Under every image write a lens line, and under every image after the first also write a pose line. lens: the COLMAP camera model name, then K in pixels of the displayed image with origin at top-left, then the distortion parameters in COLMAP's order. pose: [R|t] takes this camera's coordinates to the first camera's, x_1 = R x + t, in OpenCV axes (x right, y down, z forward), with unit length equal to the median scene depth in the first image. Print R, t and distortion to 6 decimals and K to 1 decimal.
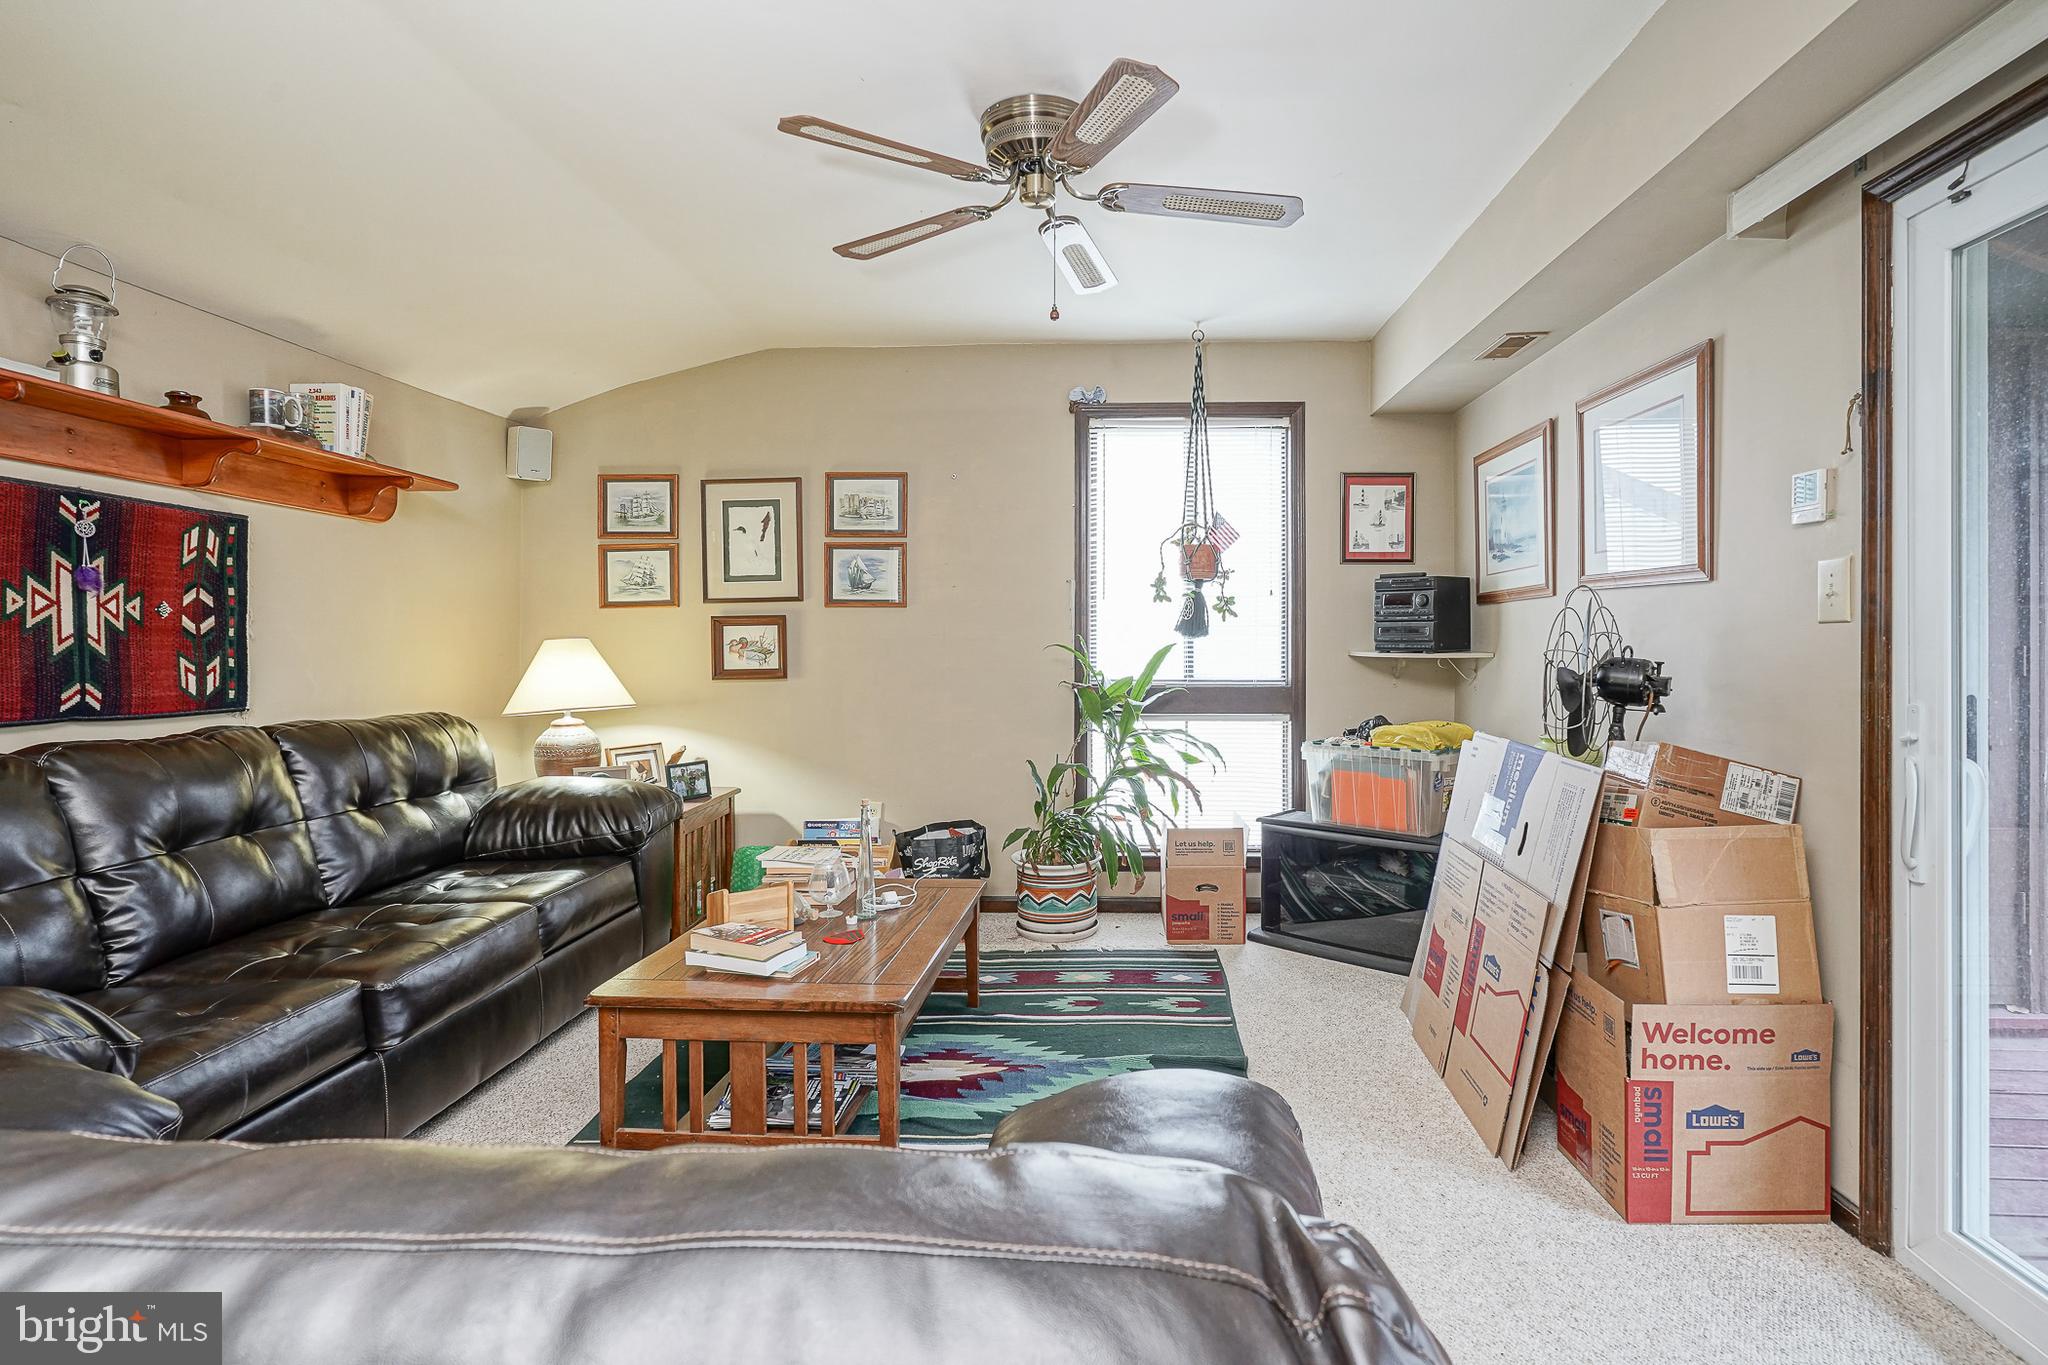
lens RADIAL K [[996.2, 0, 1074.6], [0, 996.2, 644.5], [0, 0, 1]] dist [-0.007739, 0.004895]
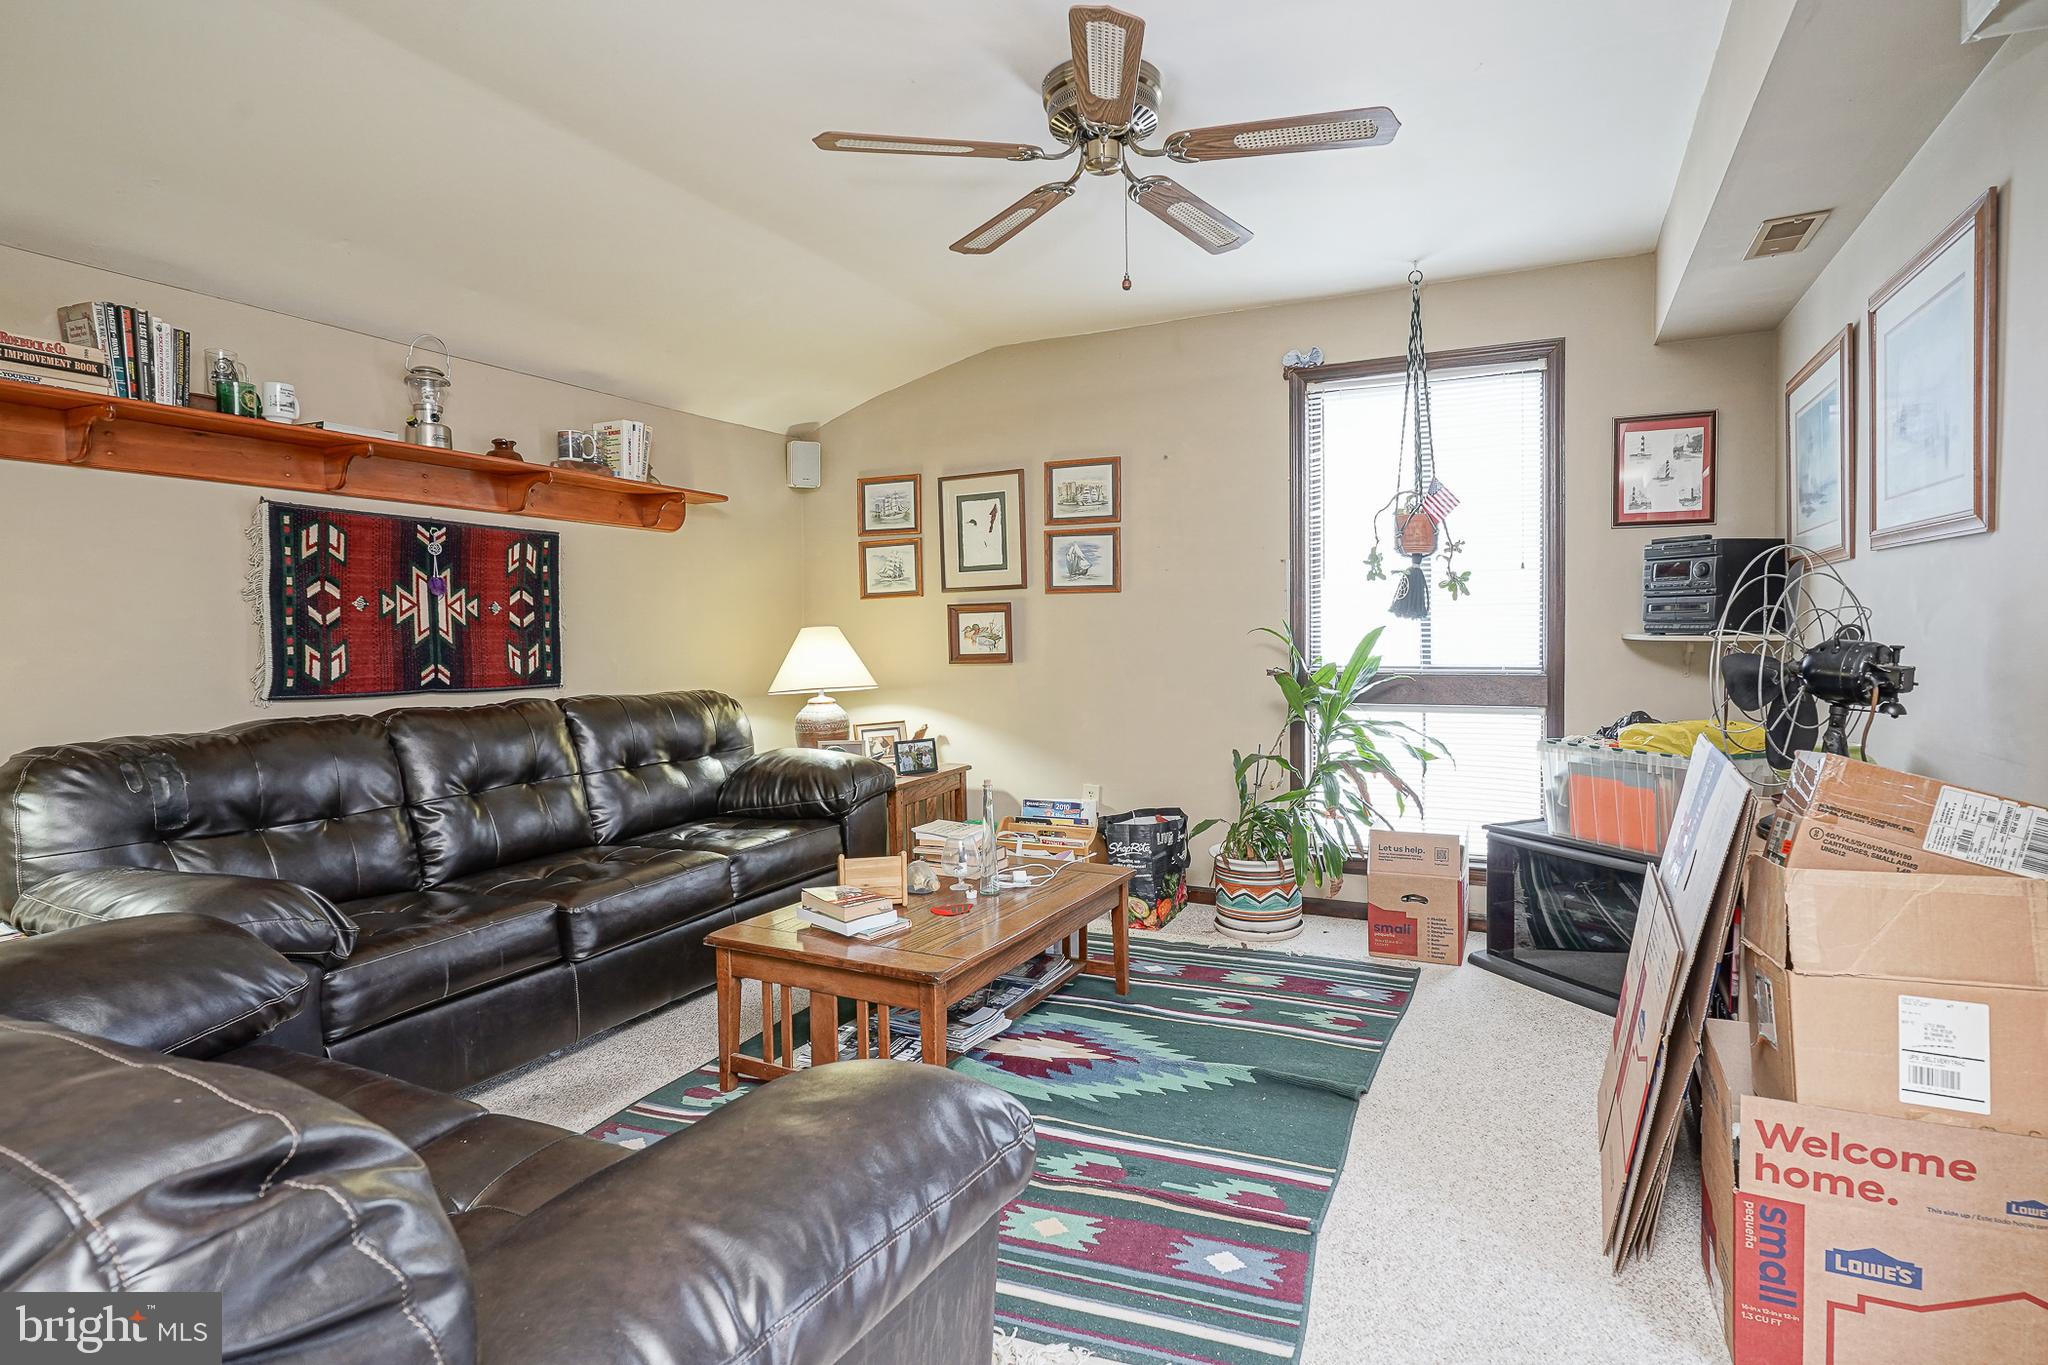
lens RADIAL K [[1011.7, 0, 1070.4], [0, 1011.7, 657.1], [0, 0, 1]] dist [-0.005895, 0.002457]
pose [[0.921624, 0.002188, -0.388079, 0.221947], [0.008707, 0.999616, 0.026314, 0.000614], [0.387987, -0.027630, 0.921251, 0.054047]]
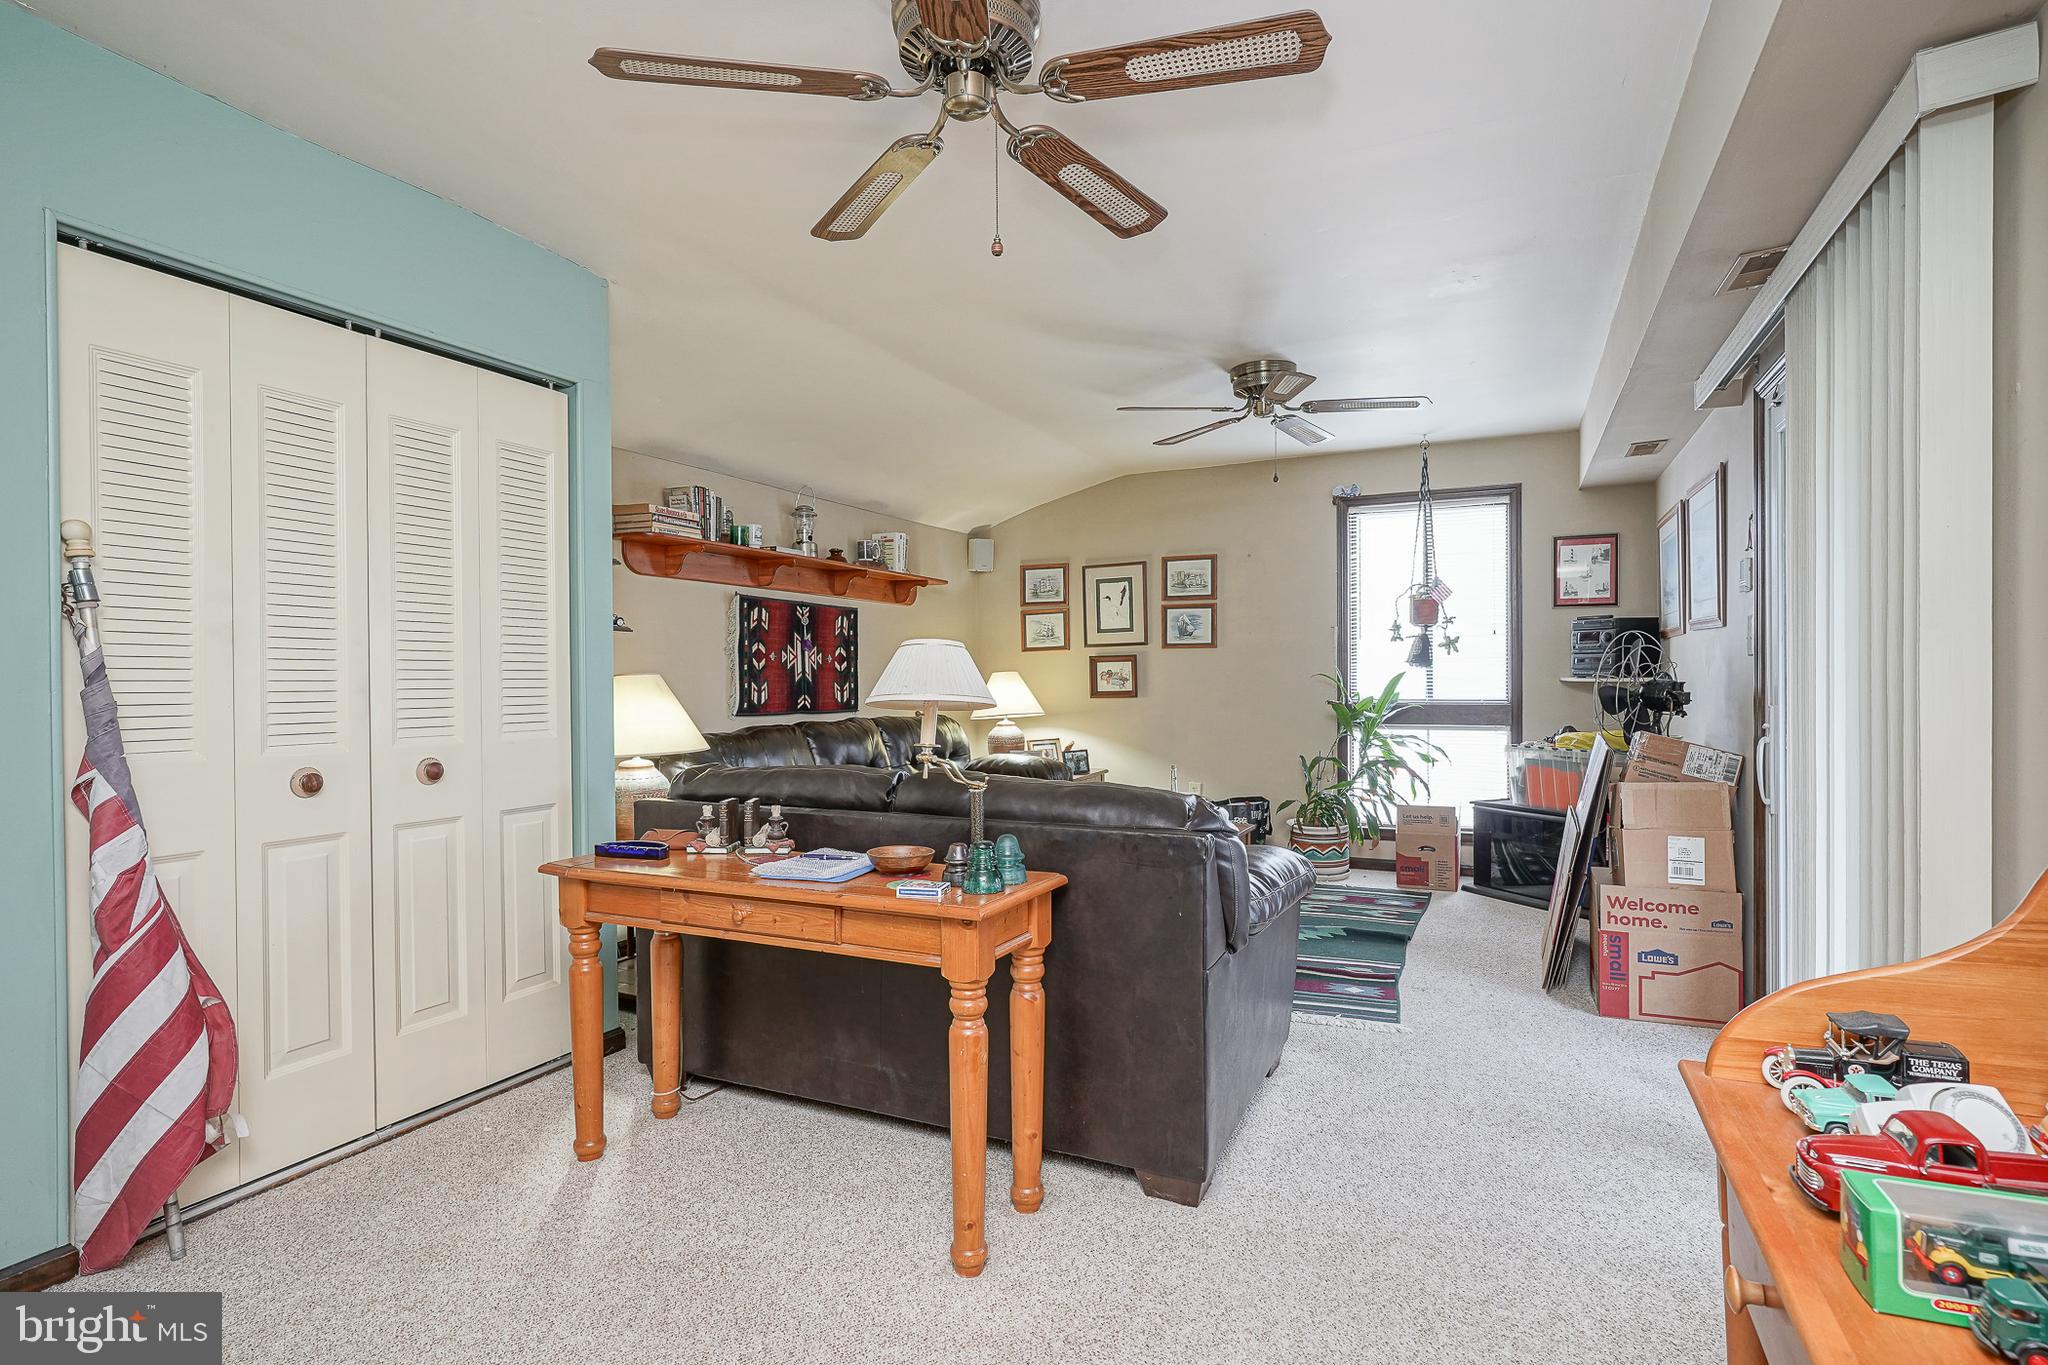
lens RADIAL K [[991.7, 0, 1067.5], [0, 991.7, 684.5], [0, 0, 1]] dist [-0.000627, 0.000058]
pose [[0.929628, -0.002870, -0.368489, 0.196467], [0.006564, 0.999940, 0.008771, 0.001605], [0.368442, -0.010572, 0.929591, -0.510297]]
